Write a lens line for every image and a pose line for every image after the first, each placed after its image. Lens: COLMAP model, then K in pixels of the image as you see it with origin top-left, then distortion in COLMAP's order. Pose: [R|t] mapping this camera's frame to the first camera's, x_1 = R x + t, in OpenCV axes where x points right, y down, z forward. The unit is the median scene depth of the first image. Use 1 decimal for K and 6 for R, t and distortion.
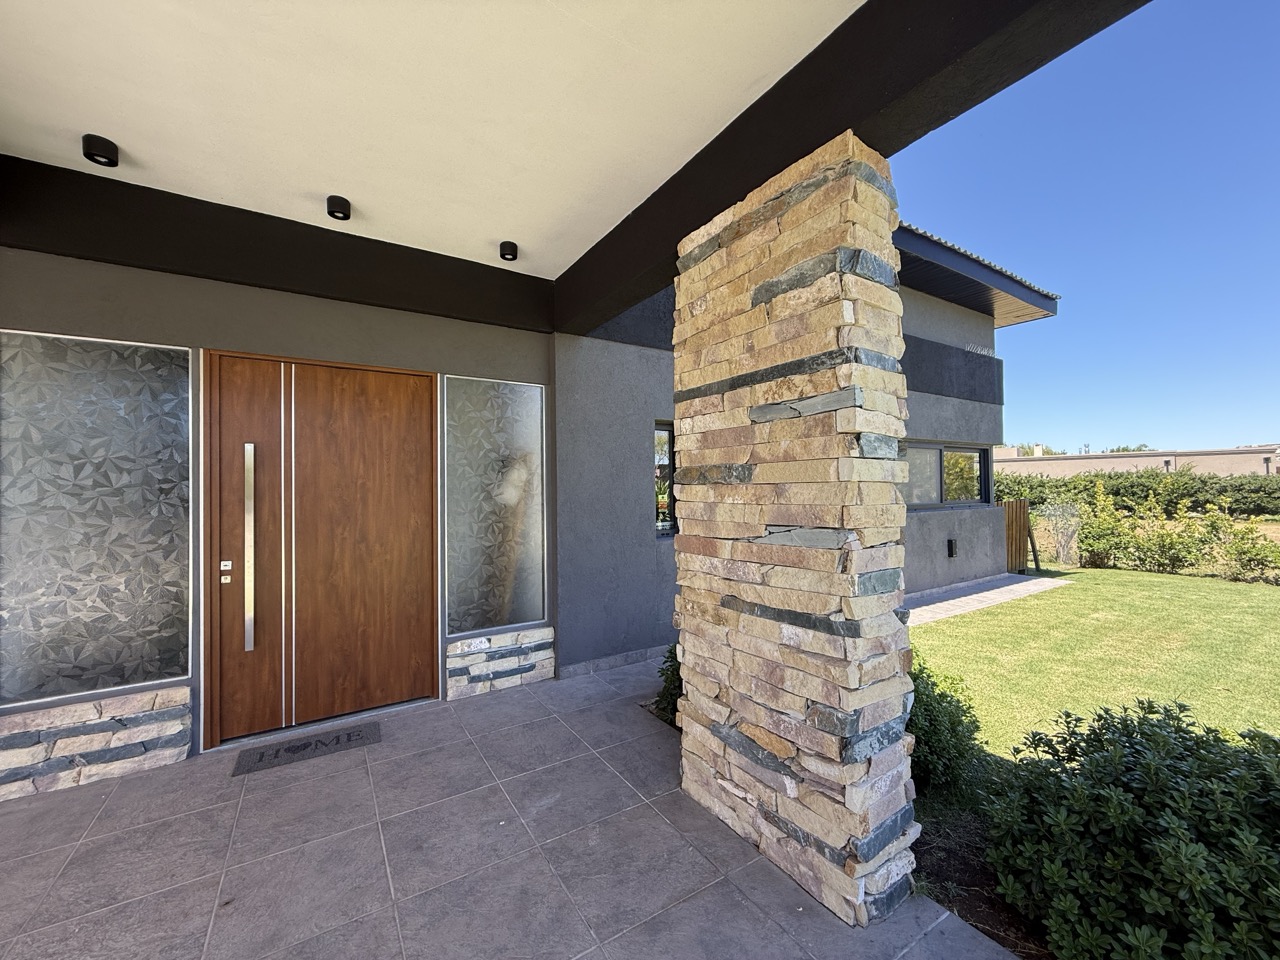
lens RADIAL K [[508.8, 0, 635.9], [0, 508.8, 480.6], [0, 0, 1]] dist [-0.000194, -0.000019]
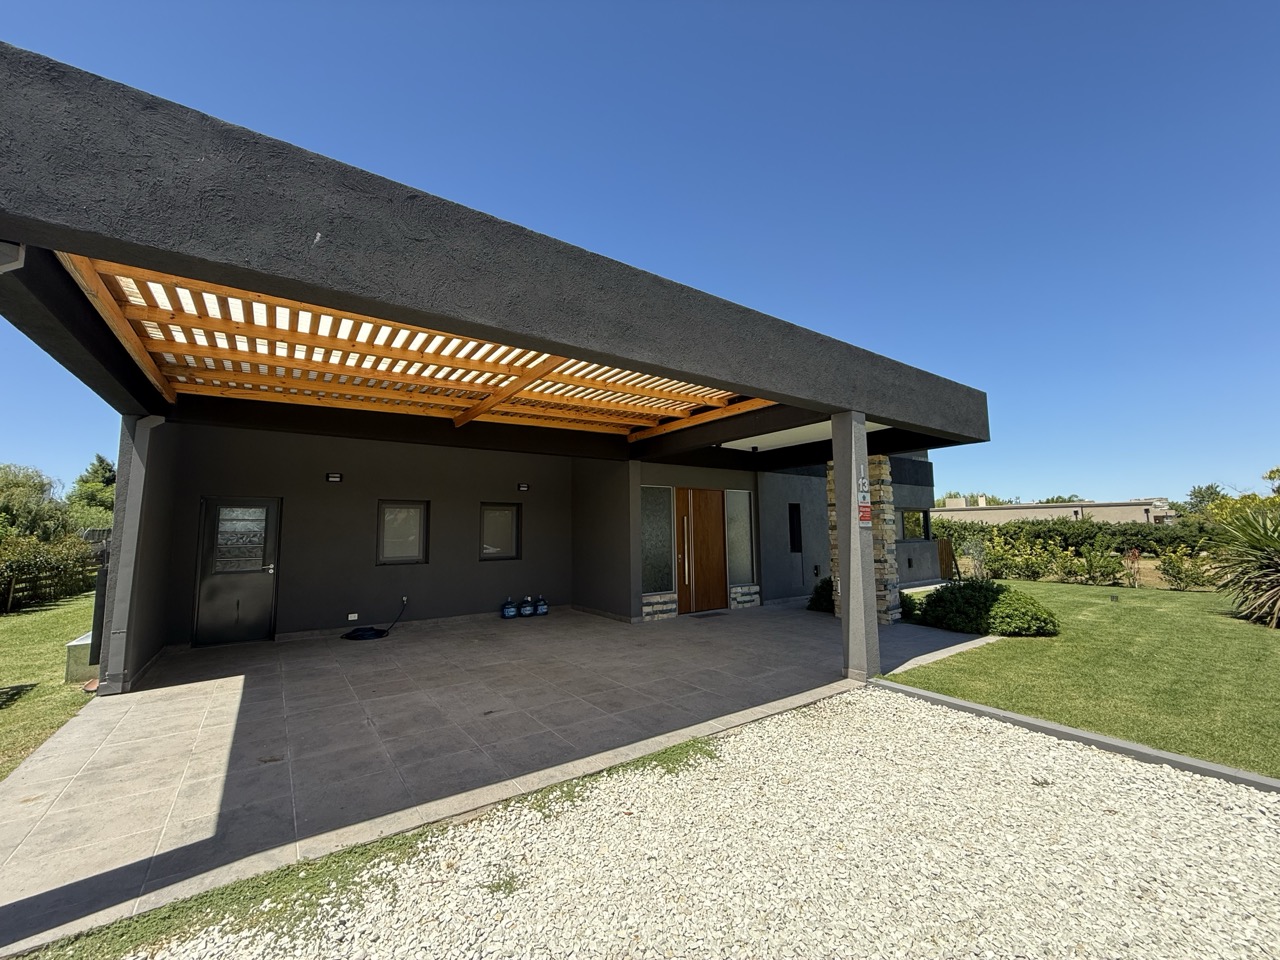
lens RADIAL K [[507.3, 0, 635.1], [0, 507.3, 481.2], [0, 0, 1]] dist [0.000074, -0.000188]
pose [[0.998528, 0.005422, 0.053970, -1.350808], [-0.000706, 0.996205, -0.087032, -0.020075], [-0.054237, 0.086866, 0.994742, -2.267251]]
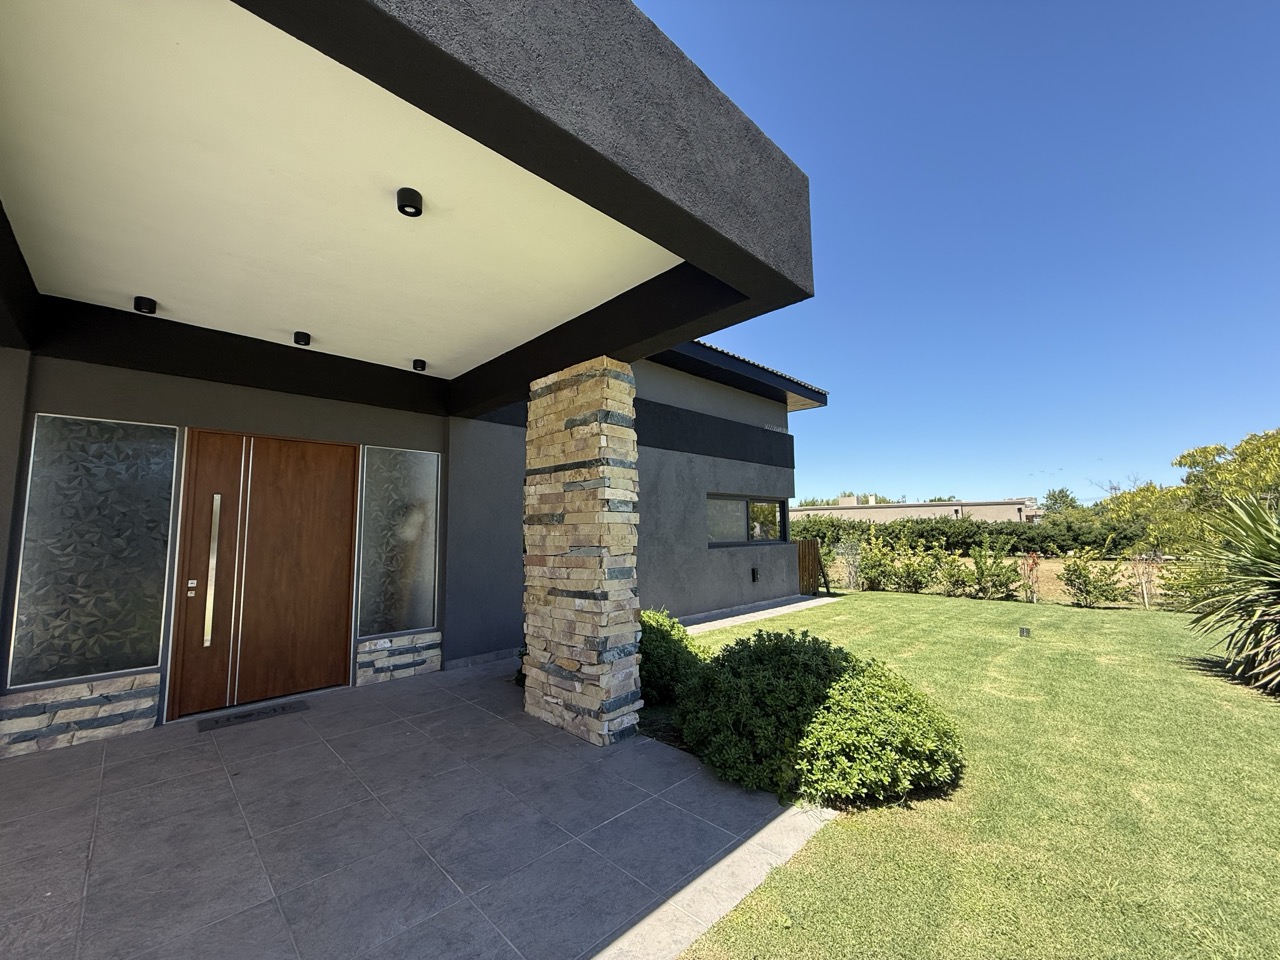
lens RADIAL K [[508.8, 0, 635.9], [0, 508.8, 480.6], [0, 0, 1]] dist [-0.000194, -0.000019]
pose [[0.977357, 0.021995, 0.210449, 0.072249], [-0.003928, 0.996297, -0.085886, 0.004575], [-0.211559, 0.083114, 0.973825, -0.660566]]
